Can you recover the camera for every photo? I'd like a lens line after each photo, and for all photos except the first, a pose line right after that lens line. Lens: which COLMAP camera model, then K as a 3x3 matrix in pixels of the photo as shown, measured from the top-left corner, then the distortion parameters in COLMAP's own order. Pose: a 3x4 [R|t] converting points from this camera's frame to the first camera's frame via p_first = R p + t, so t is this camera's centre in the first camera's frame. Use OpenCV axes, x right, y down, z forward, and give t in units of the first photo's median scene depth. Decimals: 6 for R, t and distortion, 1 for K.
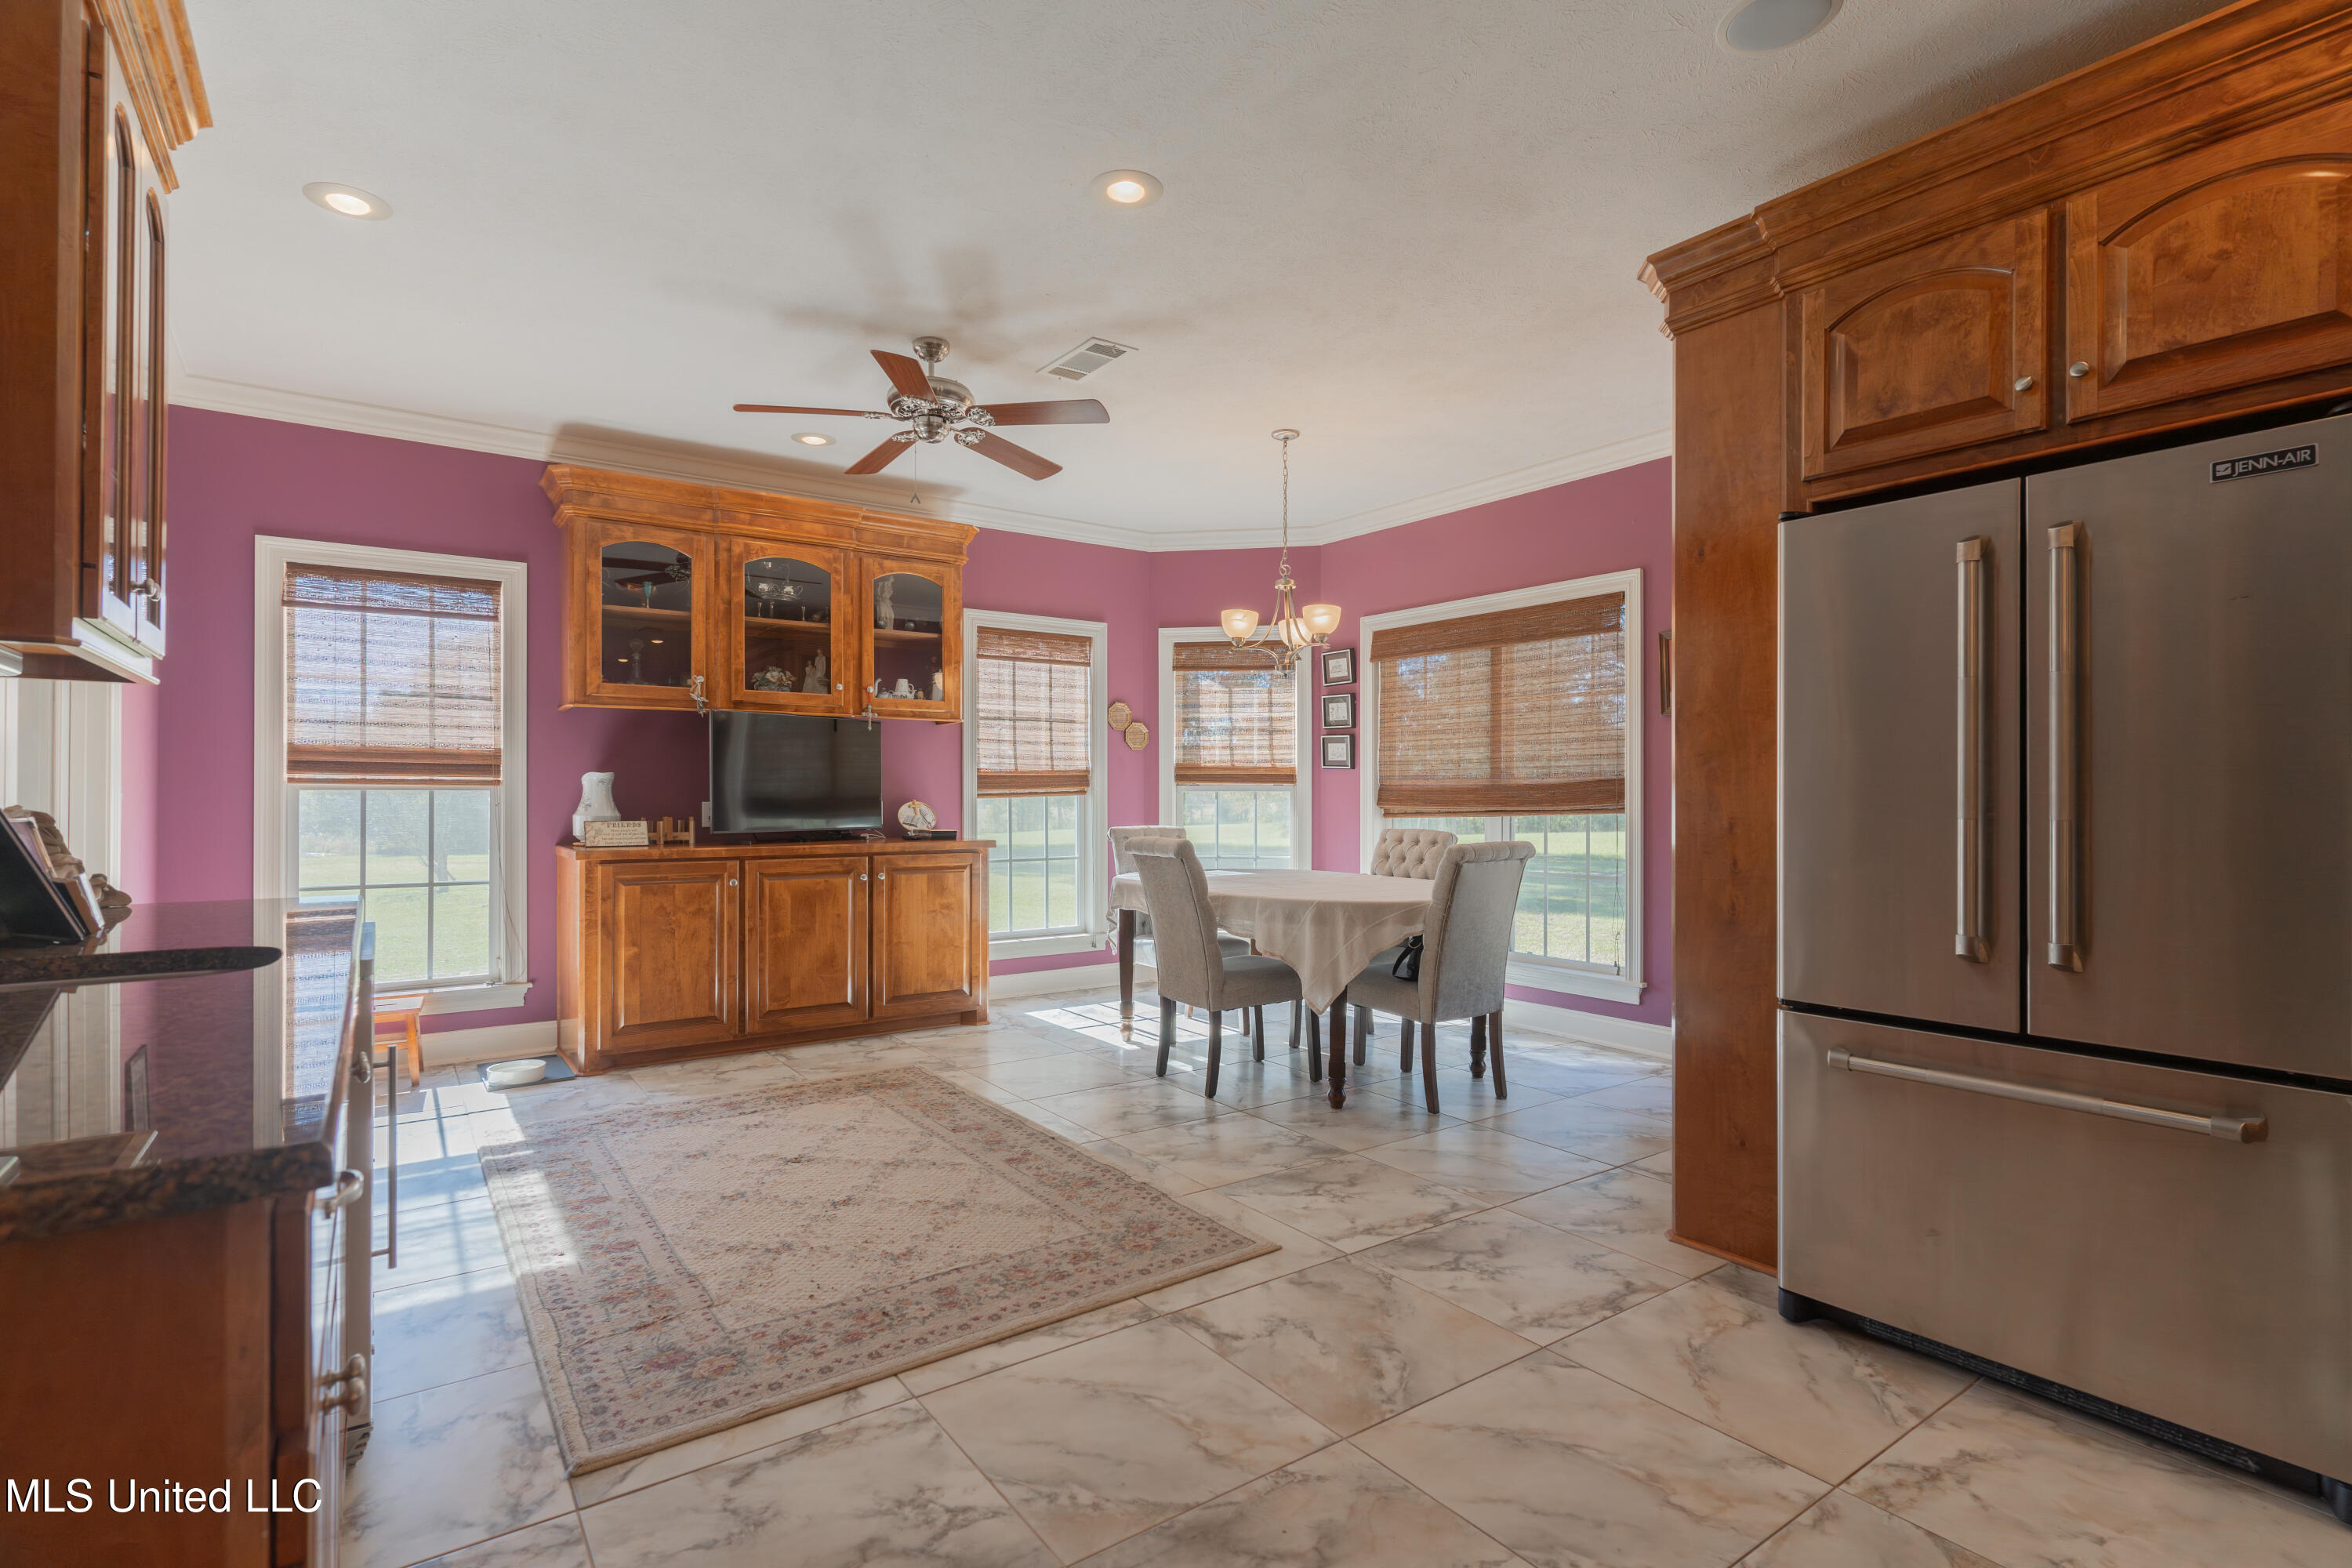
lens RADIAL K [[1109.8, 0, 1170.5], [0, 1109.8, 791.0], [0, 0, 1]] dist [0.000502, 0.000195]
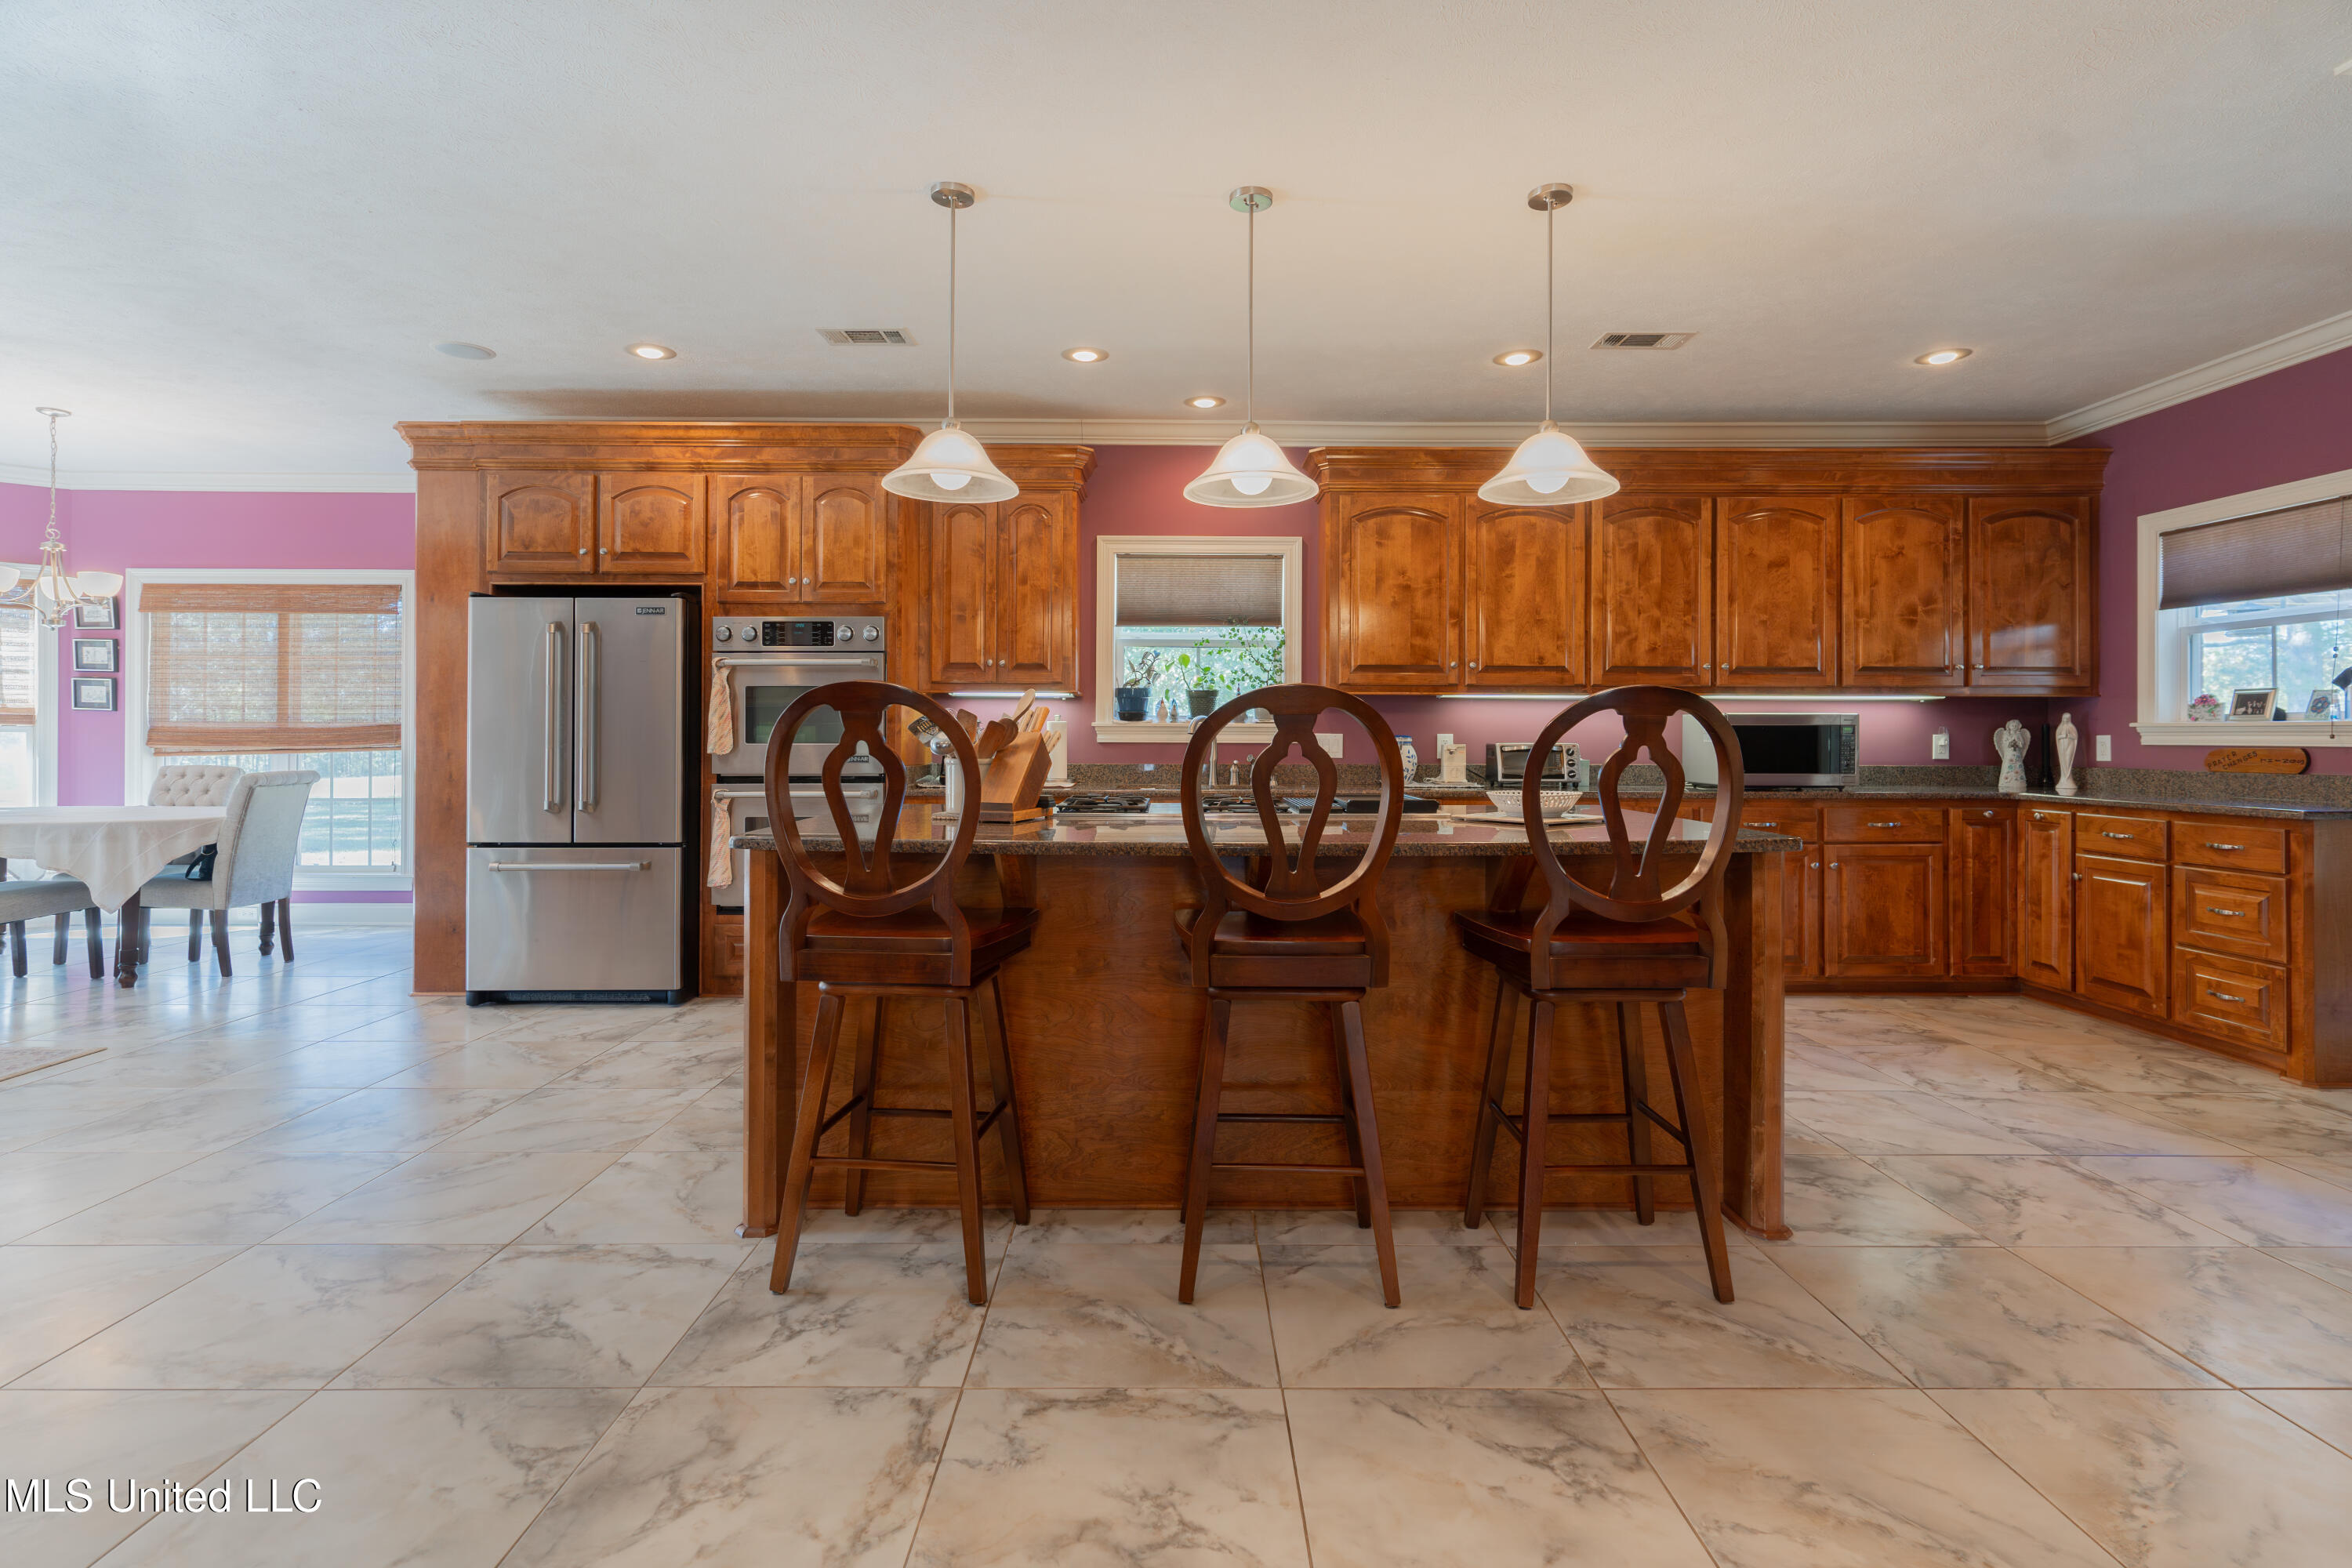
lens RADIAL K [[1151.6, 0, 1187.5], [0, 1151.6, 730.3], [0, 0, 1]] dist [0.001589, 0.000777]
pose [[0.575431, 0.005199, 0.817834, -0.309730], [-0.004732, 0.999984, -0.003027, -0.006929], [-0.817837, -0.002128, 0.575446, -0.980108]]
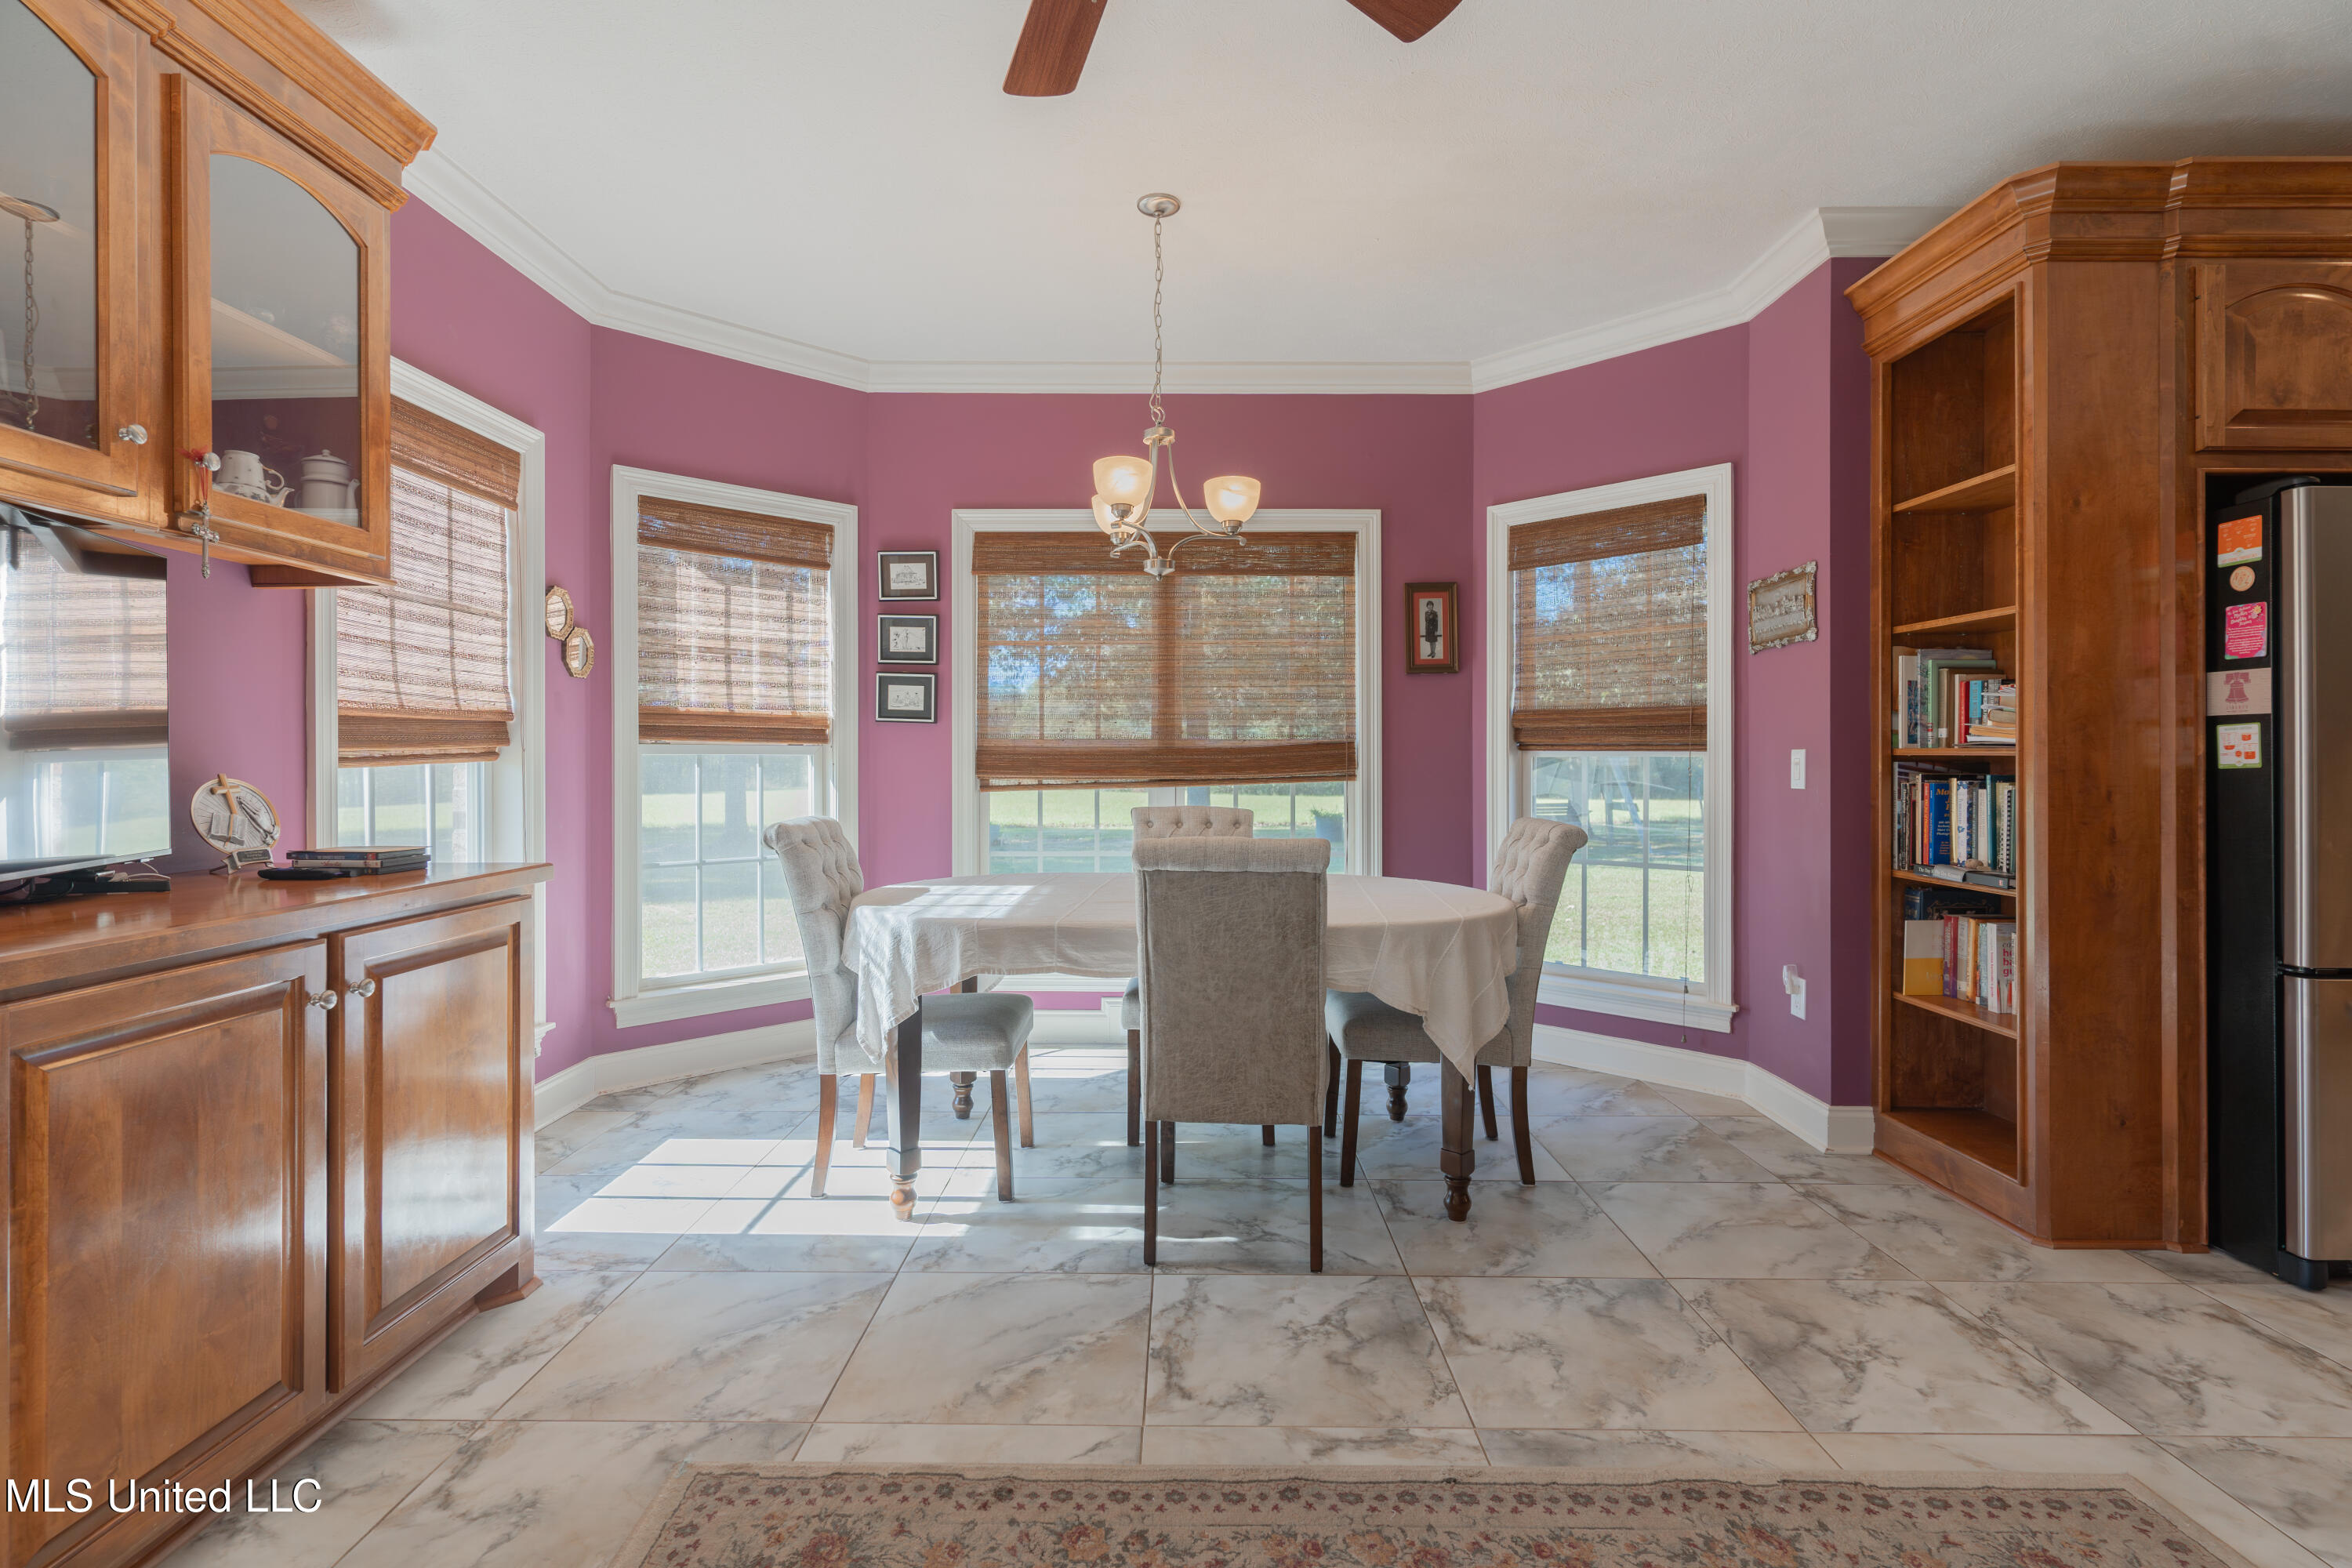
lens RADIAL K [[1123.6, 0, 1164.5], [0, 1123.6, 758.0], [0, 0, 1]] dist [0.000975, 0.000578]
pose [[0.589176, 0.000066, 0.808004, -0.709334], [-0.003050, 0.999993, 0.002142, 0.000636], [-0.807999, -0.003726, 0.589172, 1.015924]]
